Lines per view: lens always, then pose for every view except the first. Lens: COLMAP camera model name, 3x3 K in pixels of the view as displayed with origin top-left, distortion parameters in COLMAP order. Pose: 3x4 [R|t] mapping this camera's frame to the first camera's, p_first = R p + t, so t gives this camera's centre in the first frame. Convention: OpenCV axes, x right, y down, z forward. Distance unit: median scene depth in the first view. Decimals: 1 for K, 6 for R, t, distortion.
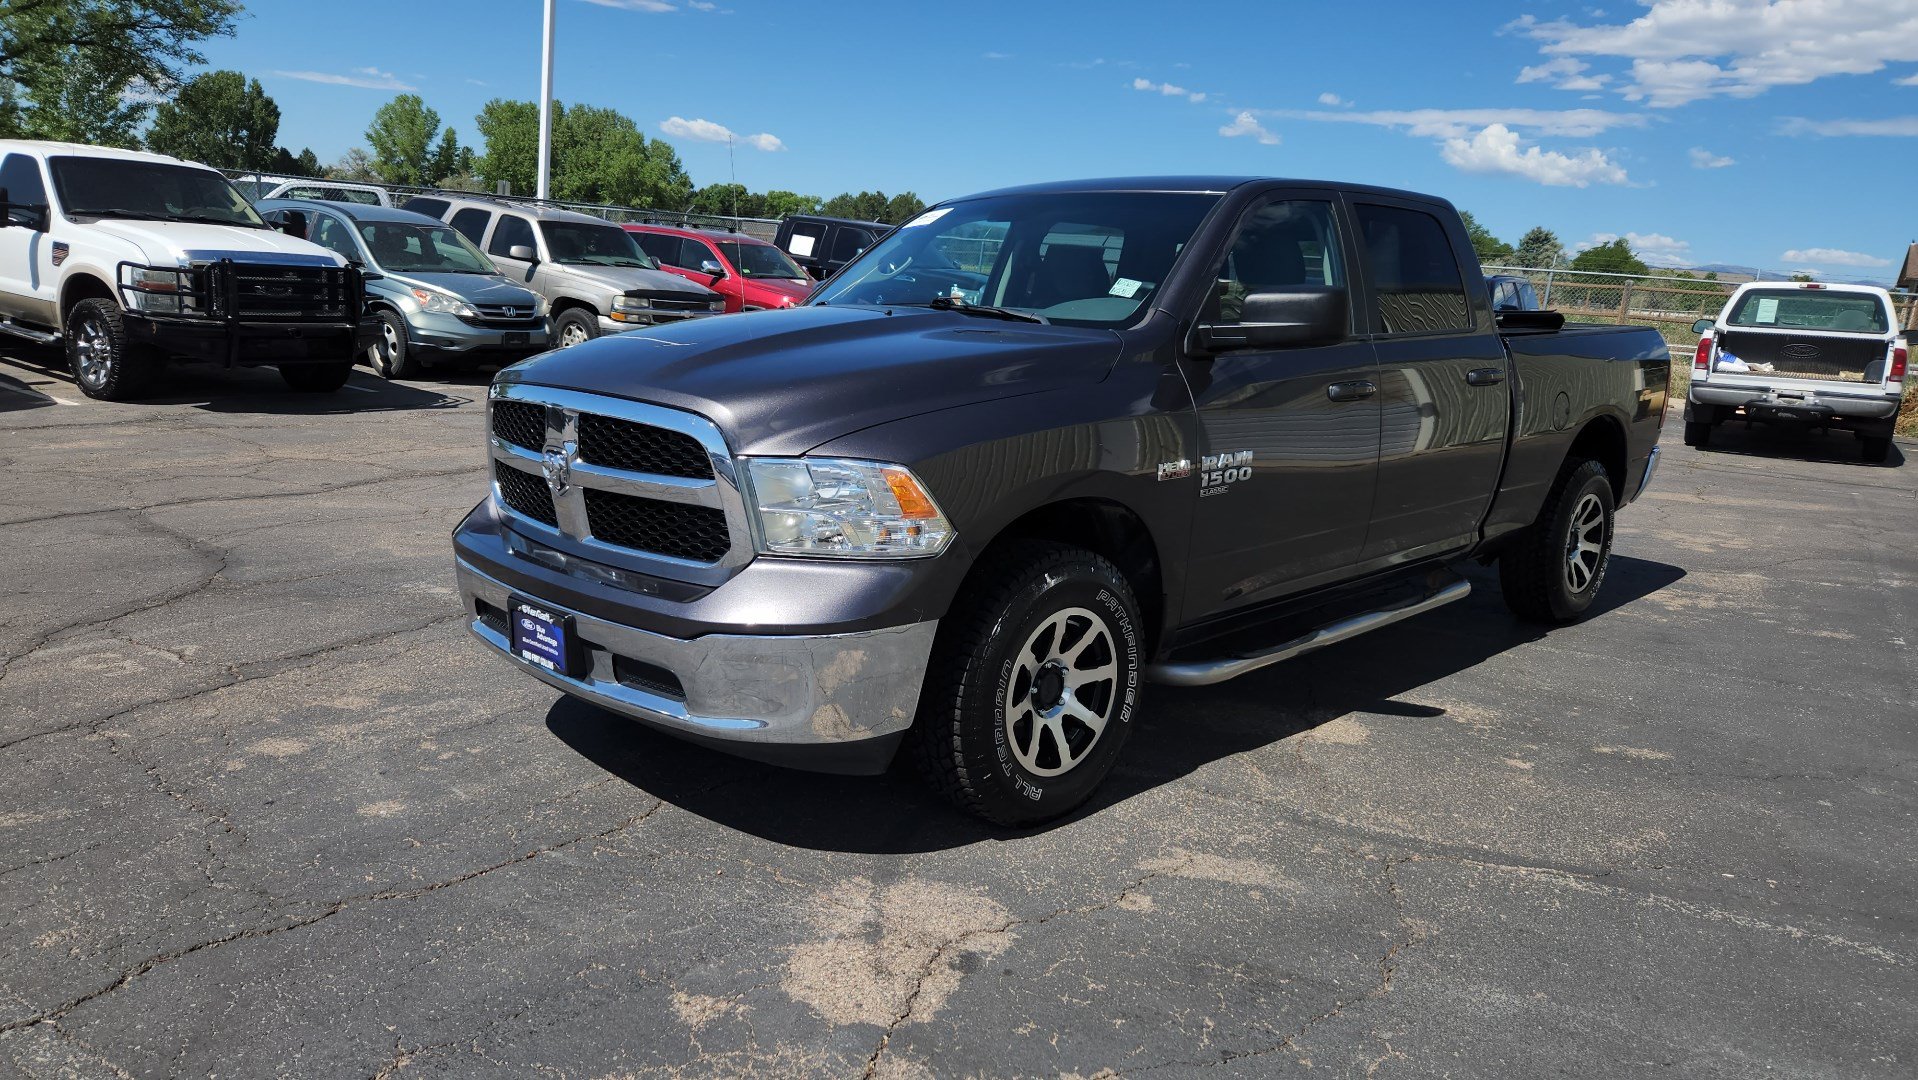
lens RADIAL K [[1258.0, 0, 914.8], [0, 1258.0, 546.5], [0, 0, 1]] dist [0.070271, -0.061153]
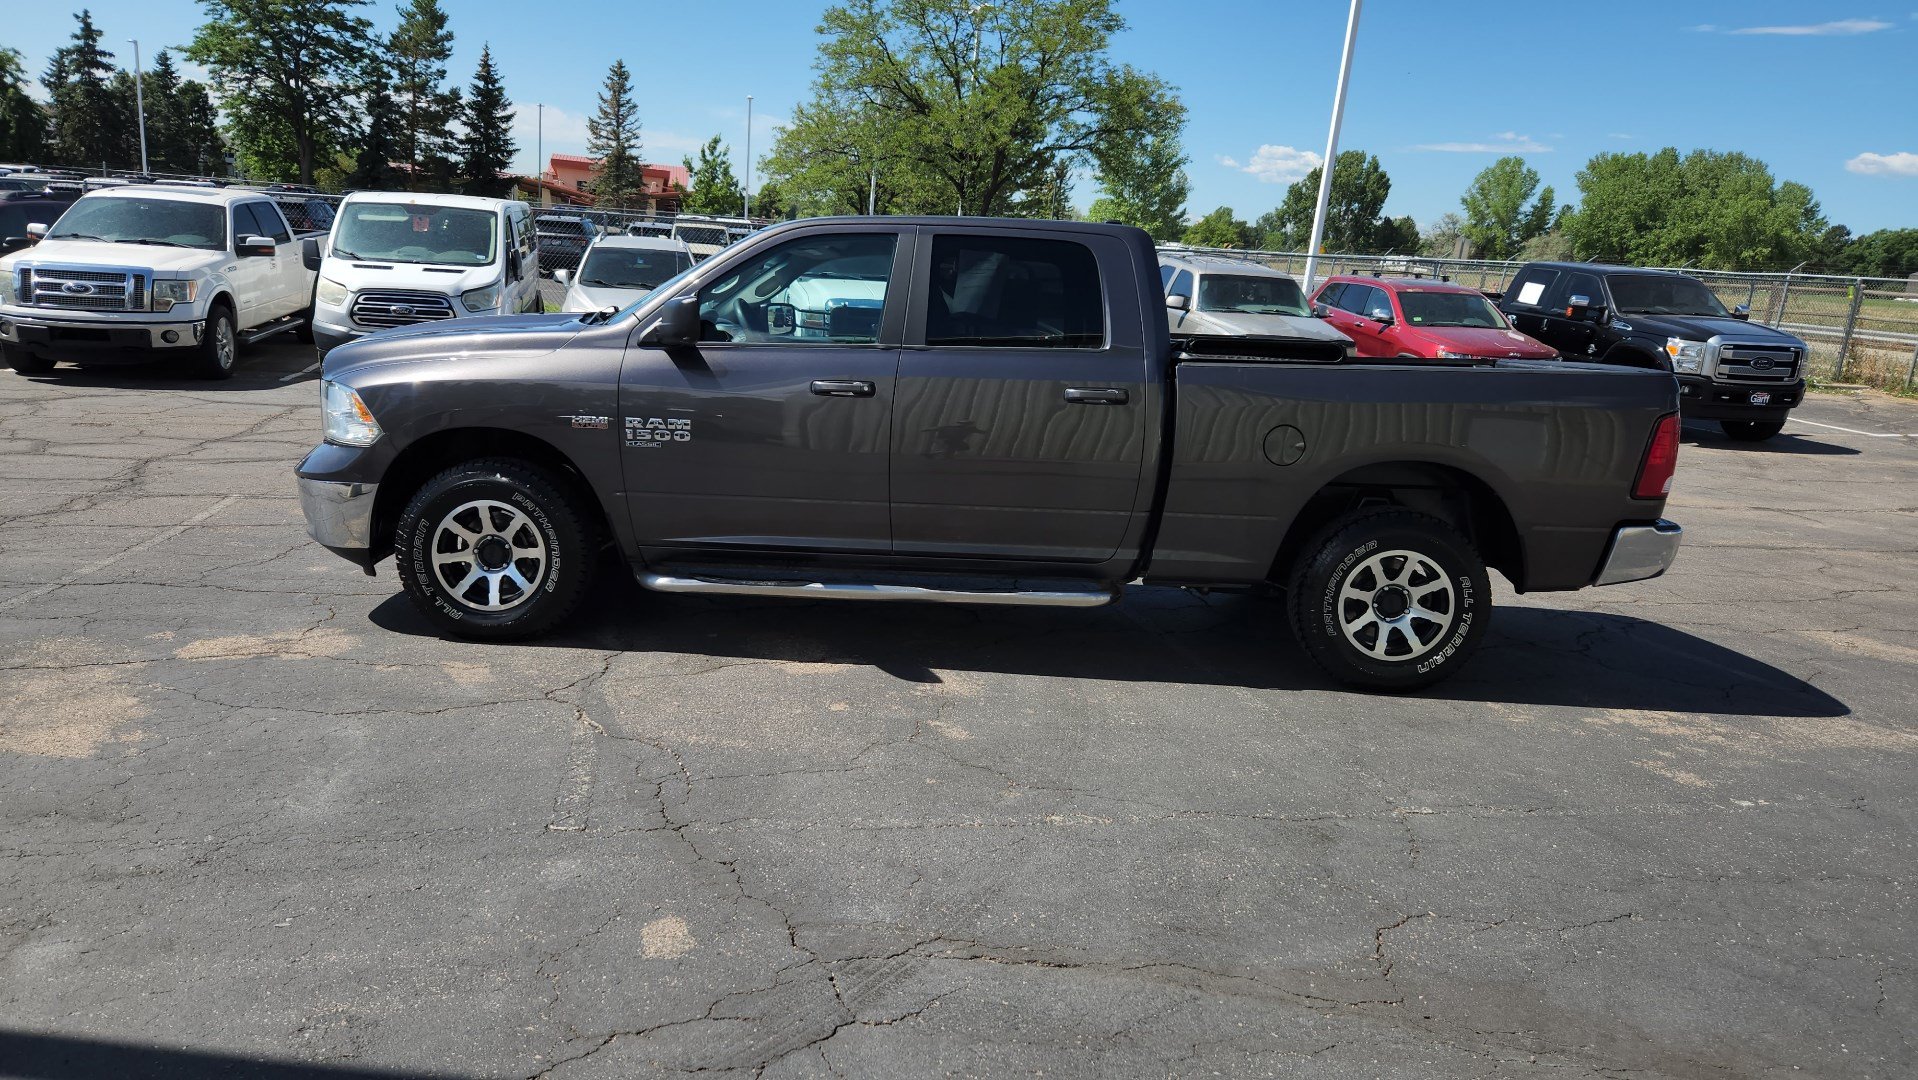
lens RADIAL K [[1251.7, 0, 926.8], [0, 1251.7, 535.7], [0, 0, 1]] dist [0.060912, -0.046398]
pose [[0.710669, 0.128470, -0.691698, 0.296899], [-0.164746, 0.986238, 0.013910, -0.003271], [0.683965, 0.104069, 0.722053, 0.049425]]
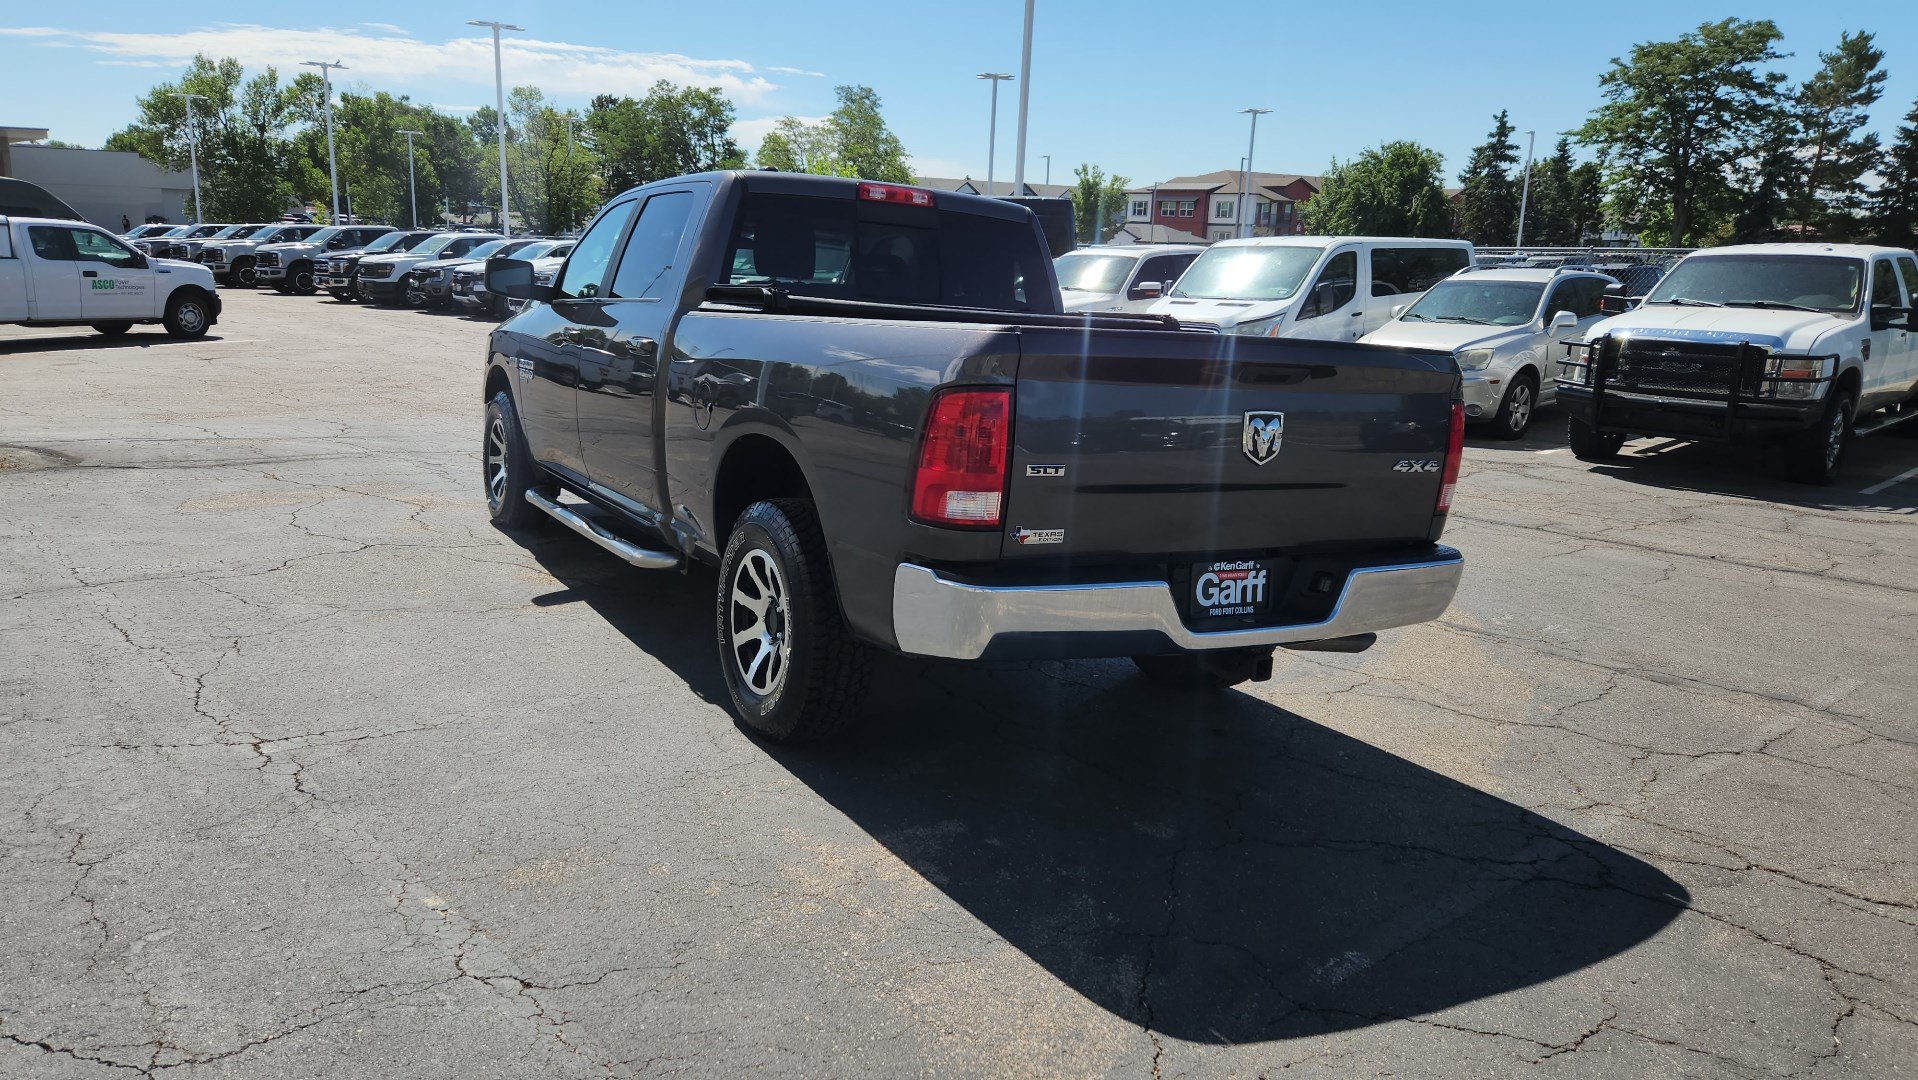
lens RADIAL K [[1233.7, 0, 940.6], [0, 1233.7, 545.5], [0, 0, 1]] dist [0.069771, -0.055040]
pose [[-0.222945, 0.141933, -0.964443, 0.379263], [-0.261876, 0.944257, 0.199498, -0.066866], [0.938997, 0.297042, -0.173349, 0.400052]]
